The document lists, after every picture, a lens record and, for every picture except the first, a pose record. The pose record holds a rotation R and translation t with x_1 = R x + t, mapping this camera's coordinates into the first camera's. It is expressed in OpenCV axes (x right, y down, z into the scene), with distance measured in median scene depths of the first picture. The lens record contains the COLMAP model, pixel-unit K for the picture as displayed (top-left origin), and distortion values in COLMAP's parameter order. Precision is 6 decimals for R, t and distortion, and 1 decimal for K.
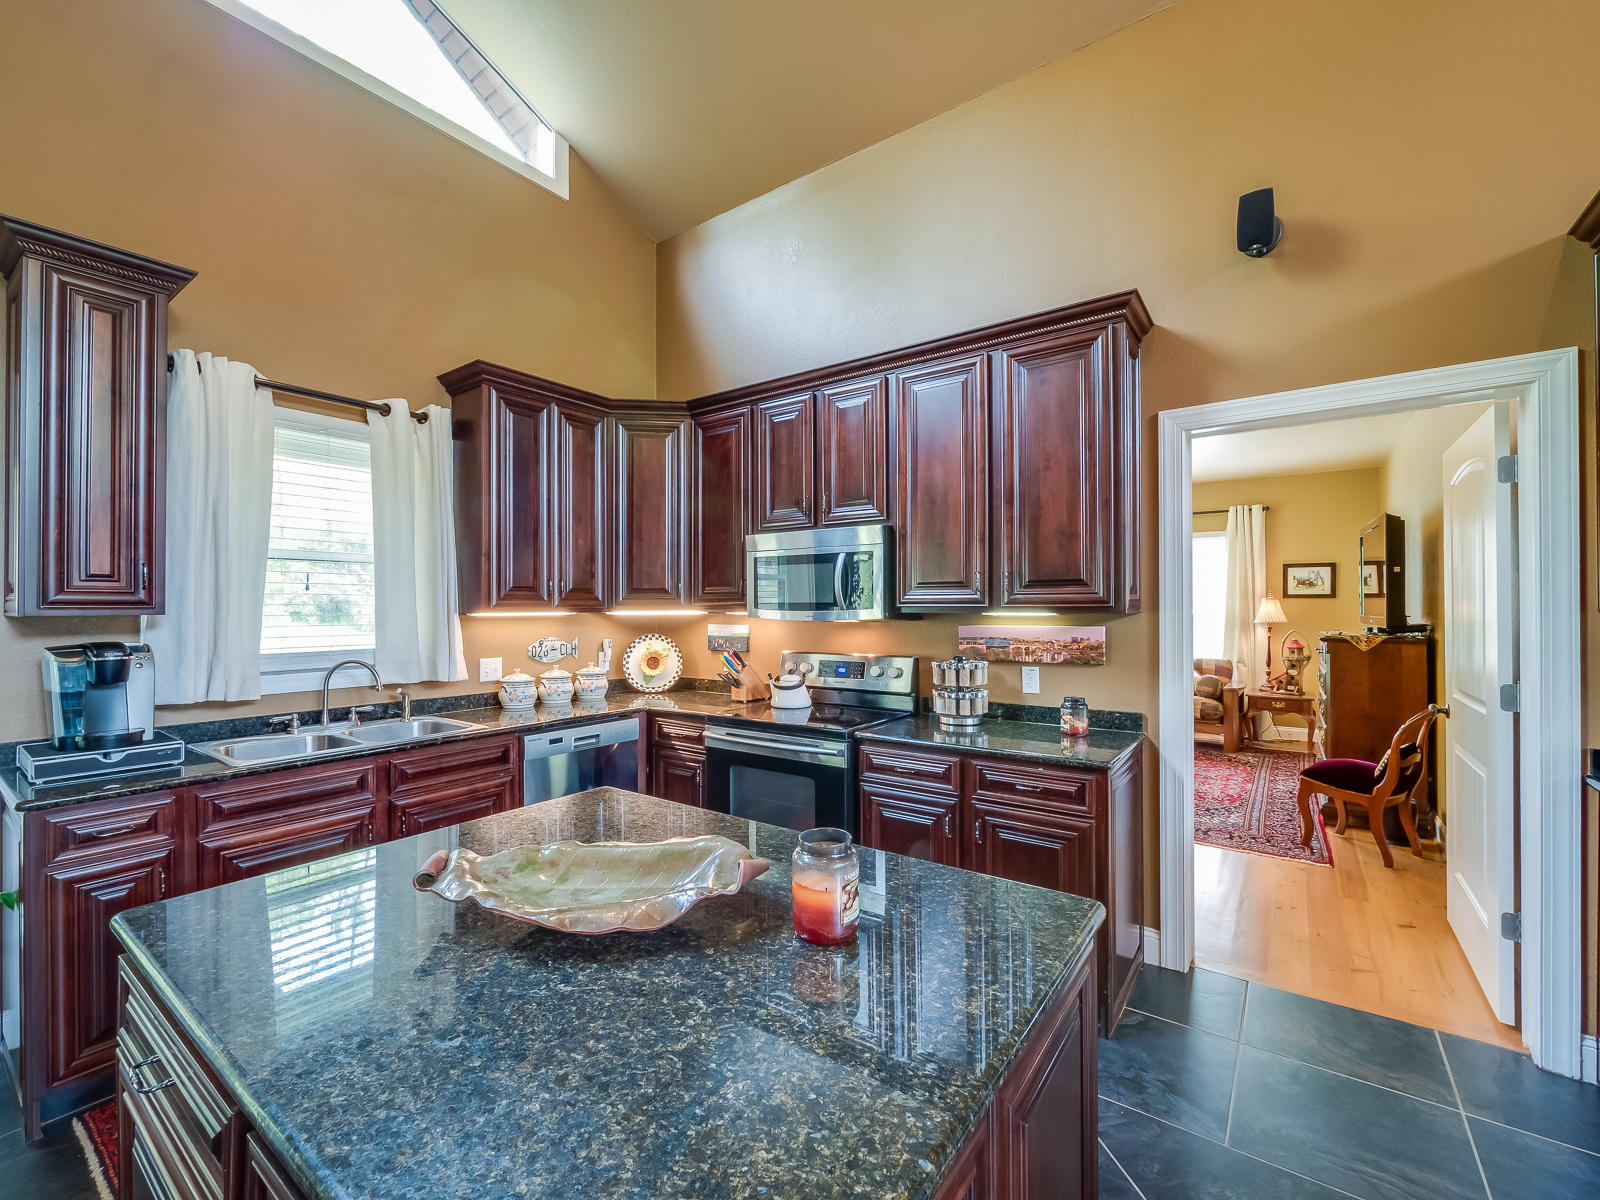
lens RADIAL K [[692.3, 0, 787.8], [0, 692.3, 599.6], [0, 0, 1]] dist [-0.001944, 0.000270]
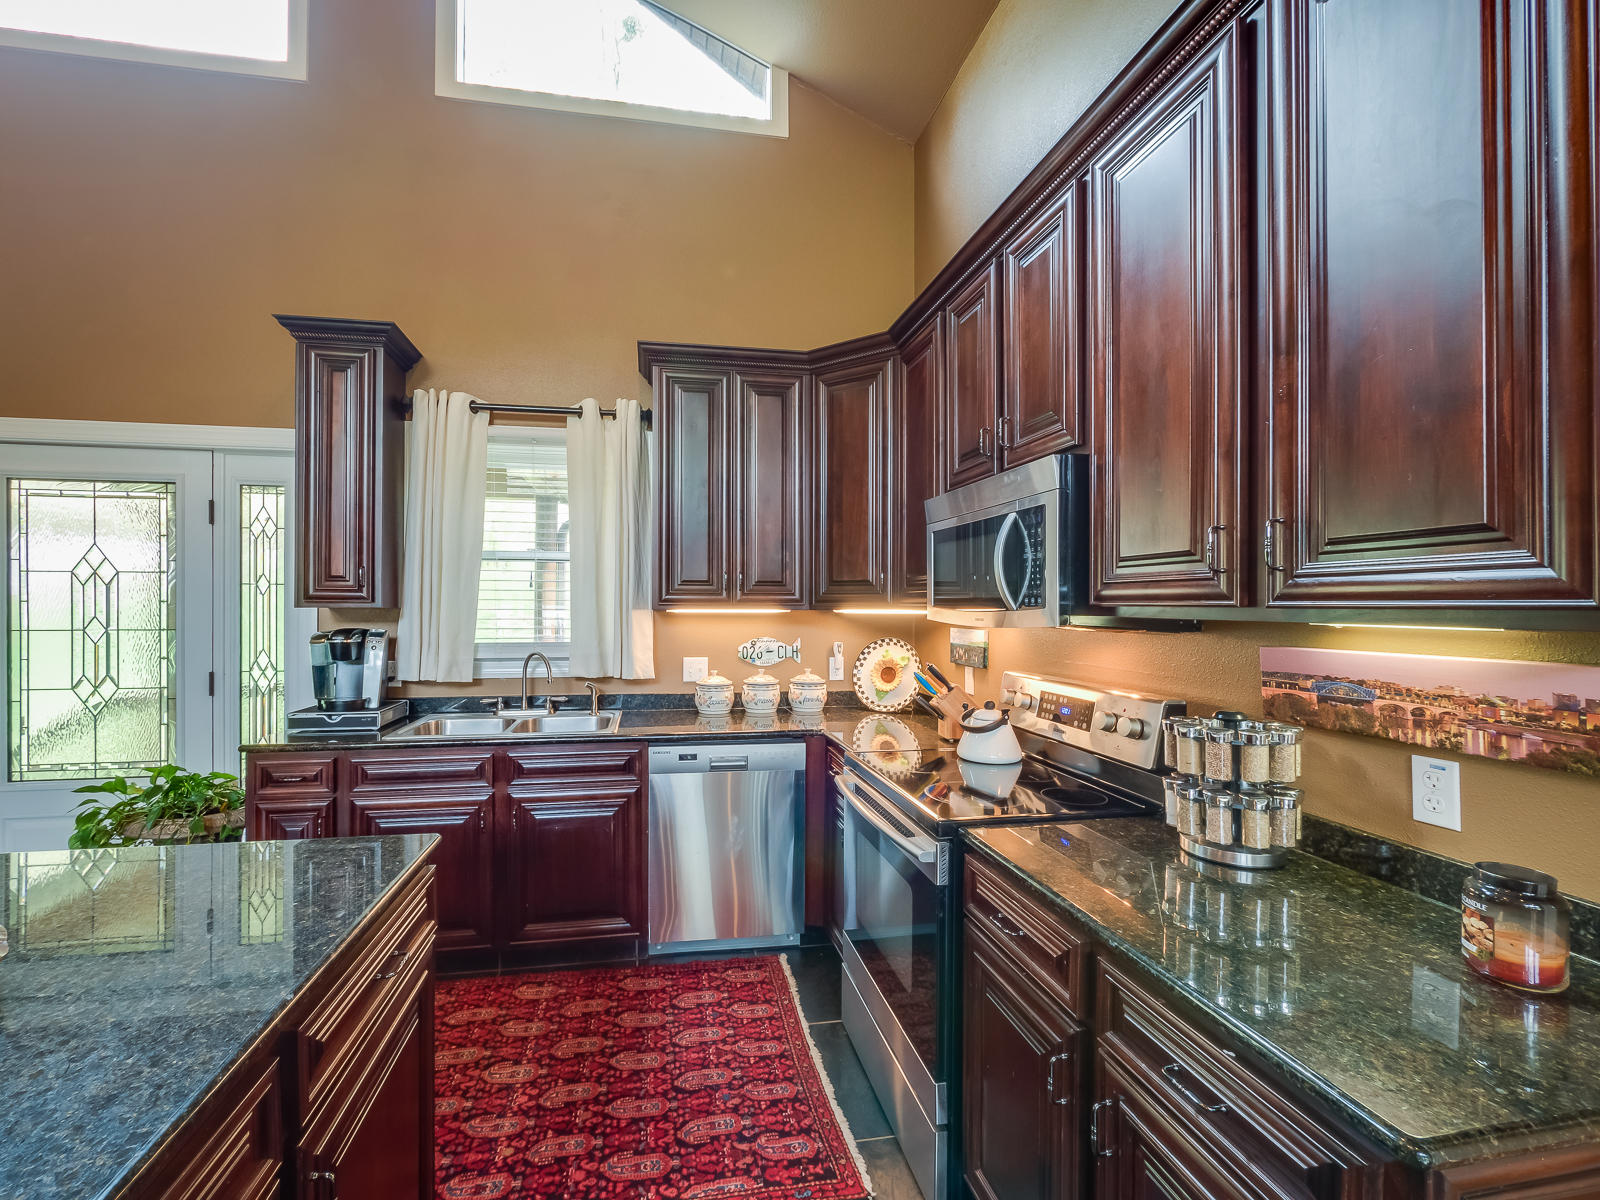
lens RADIAL K [[692.3, 0, 787.8], [0, 692.3, 599.6], [0, 0, 1]] dist [-0.001944, 0.000270]
pose [[0.724189, 0.000425, -0.689601, 0.342266], [0.001409, 0.999997, 0.002096, 0.004485], [0.689600, -0.002490, 0.724186, 0.440630]]
